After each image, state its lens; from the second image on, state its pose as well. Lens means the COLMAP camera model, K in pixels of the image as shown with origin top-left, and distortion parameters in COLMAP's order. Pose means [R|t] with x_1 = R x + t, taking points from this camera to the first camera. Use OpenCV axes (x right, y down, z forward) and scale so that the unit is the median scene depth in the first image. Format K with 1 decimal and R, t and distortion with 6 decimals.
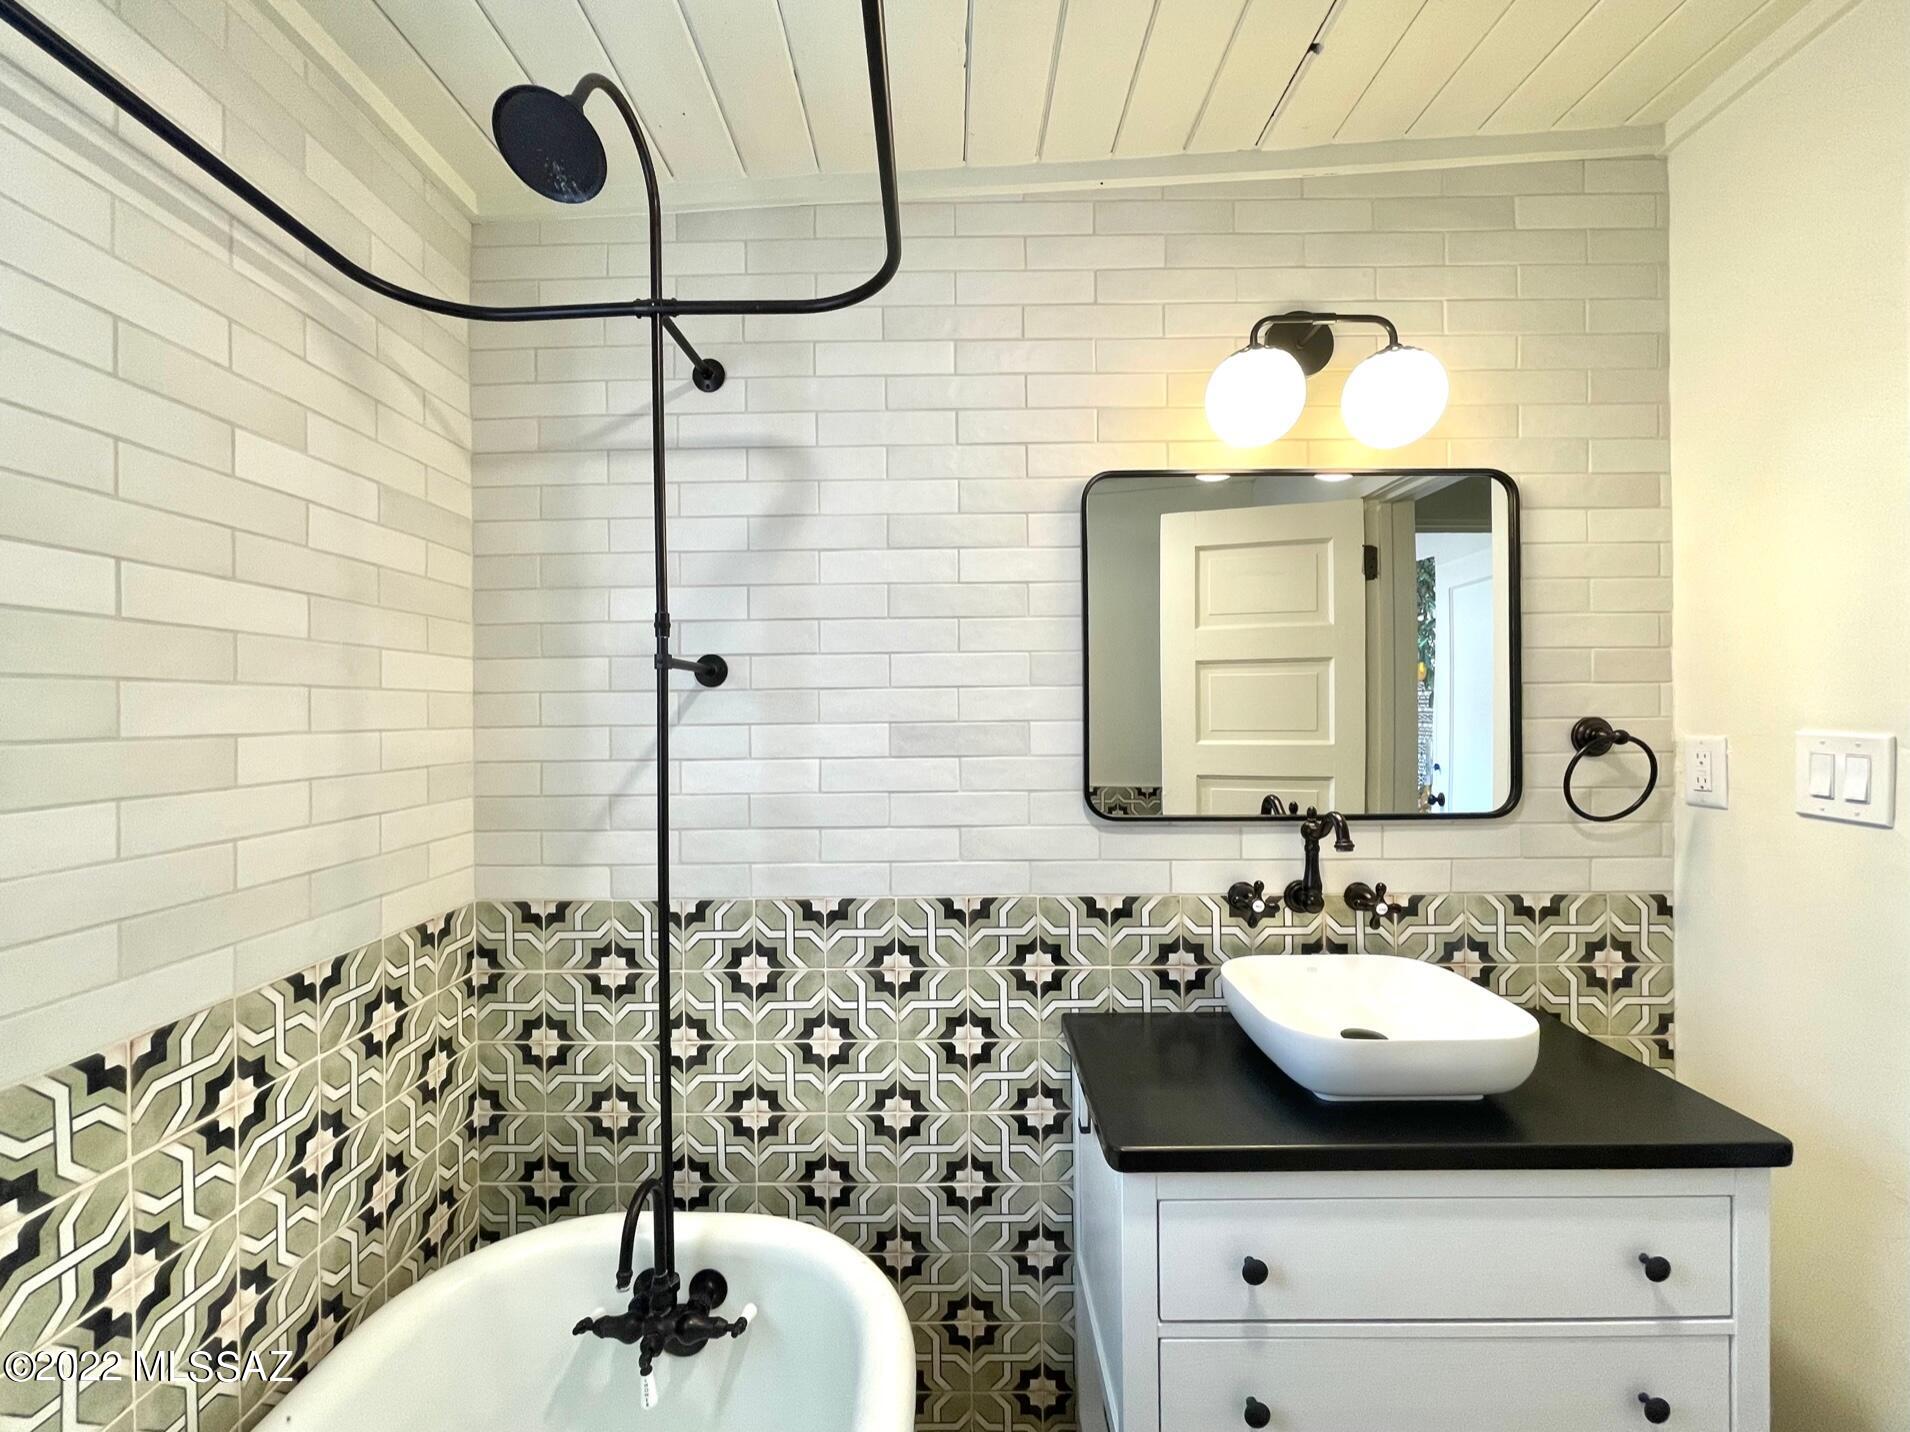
lens RADIAL K [[809.6, 0, 955.0], [0, 809.6, 716.0], [0, 0, 1]] dist [-0.000294, -0.000899]
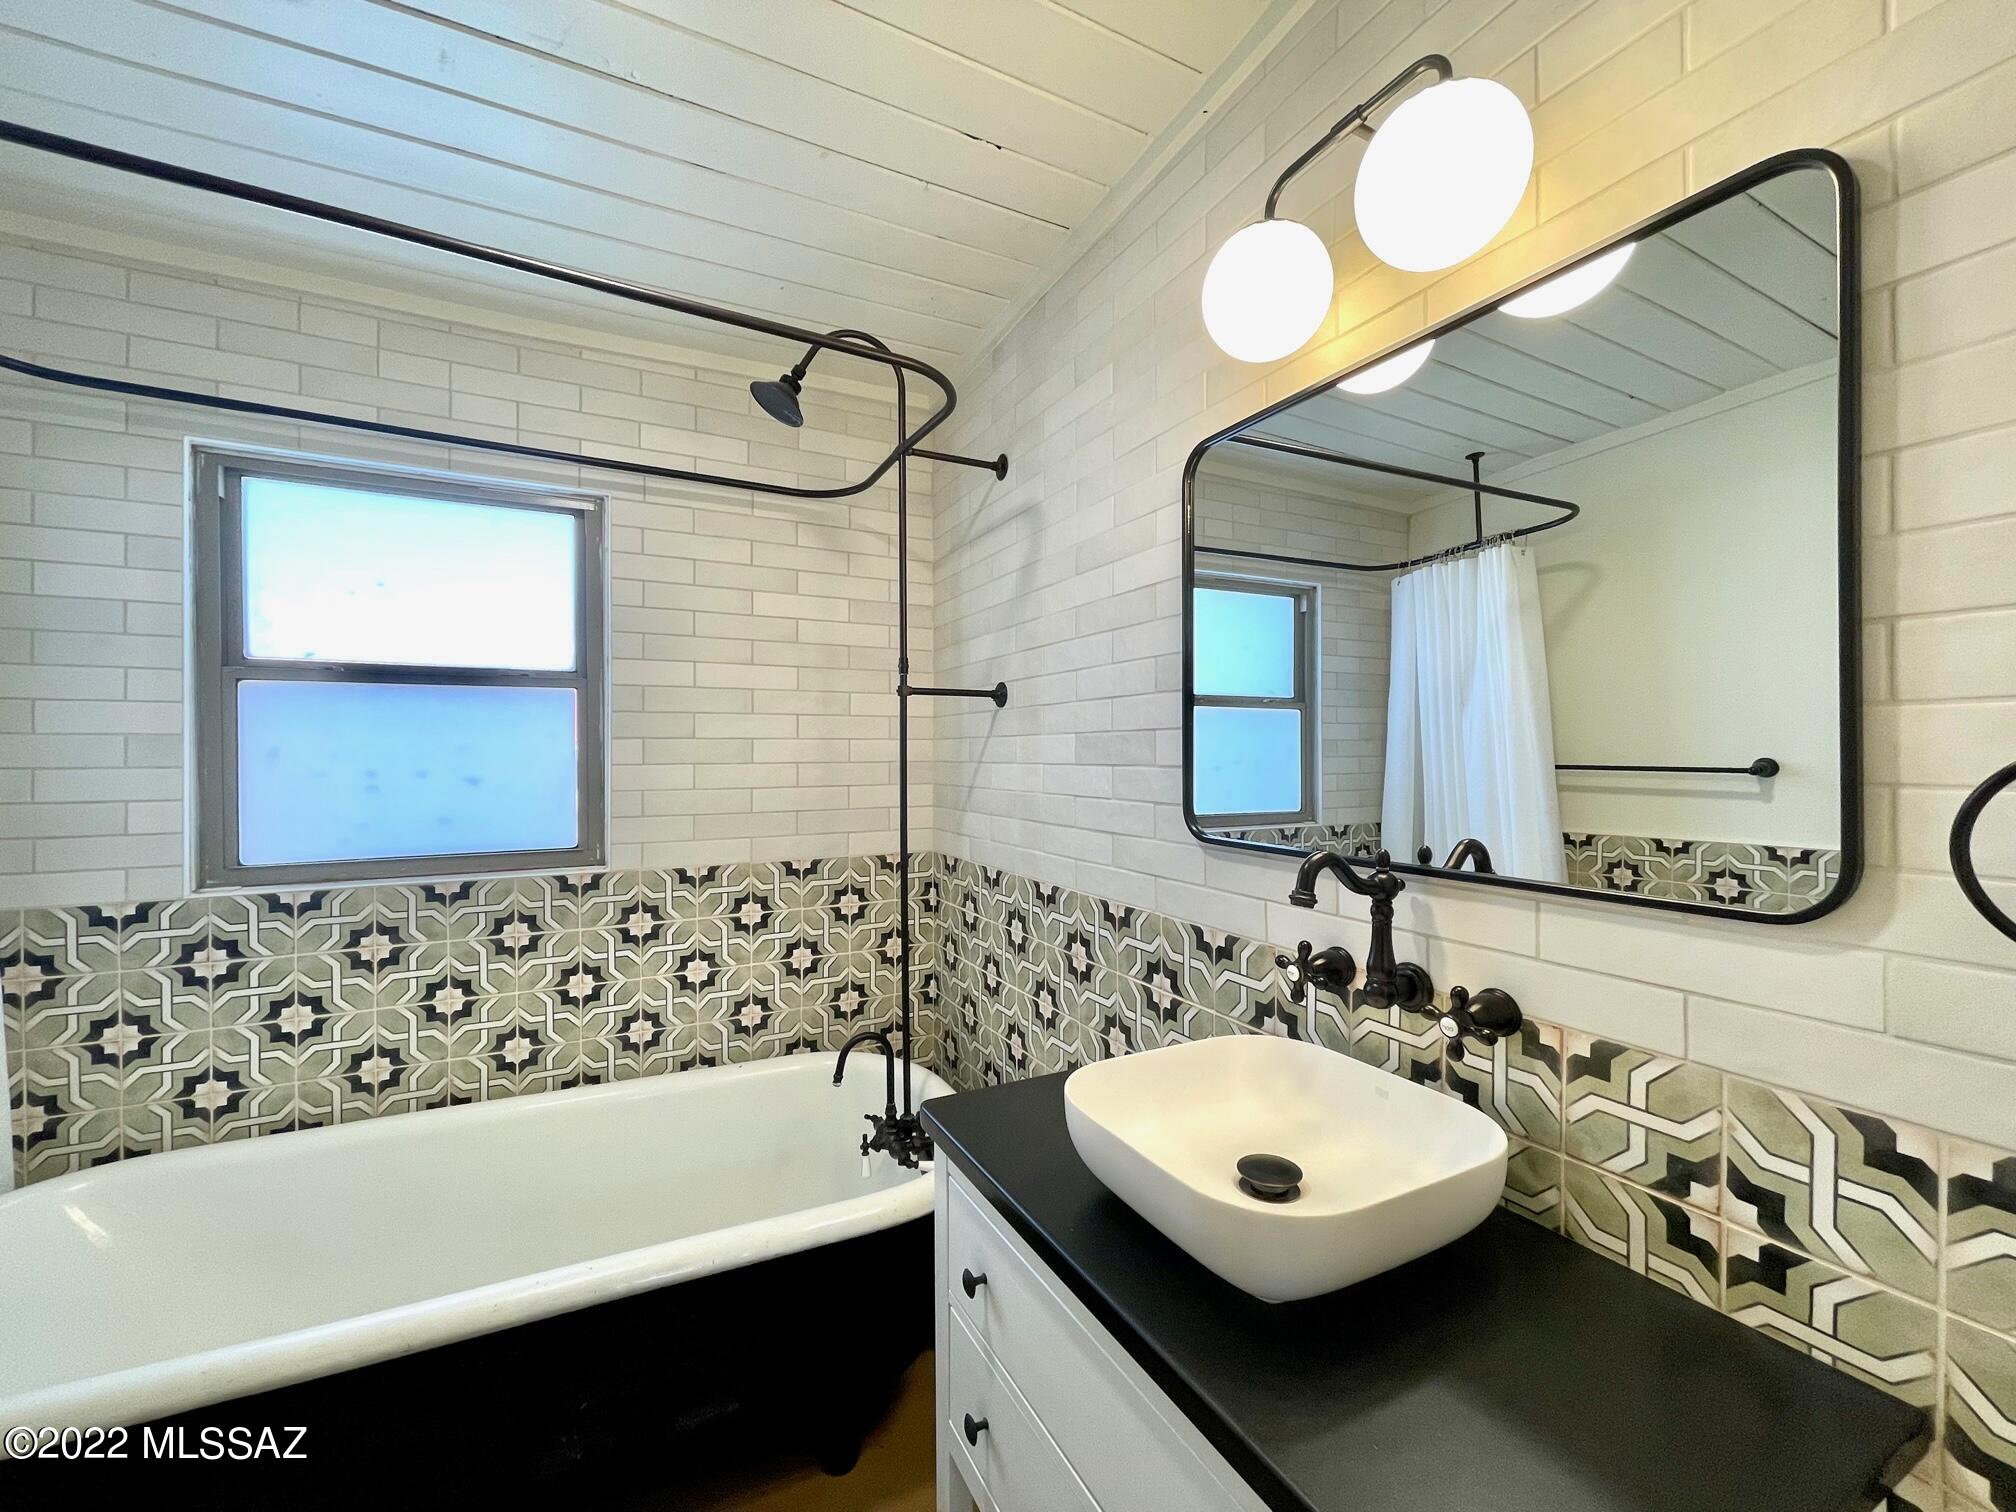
lens RADIAL K [[816.1, 0, 1006.4], [0, 816.1, 751.5], [0, 0, 1]] dist [0.000211, 0.000901]
pose [[0.468447, 0.007926, -0.883456, 0.859159], [-0.006007, 0.999965, 0.005787, 0.027397], [0.883471, 0.002596, 0.468479, 0.393549]]
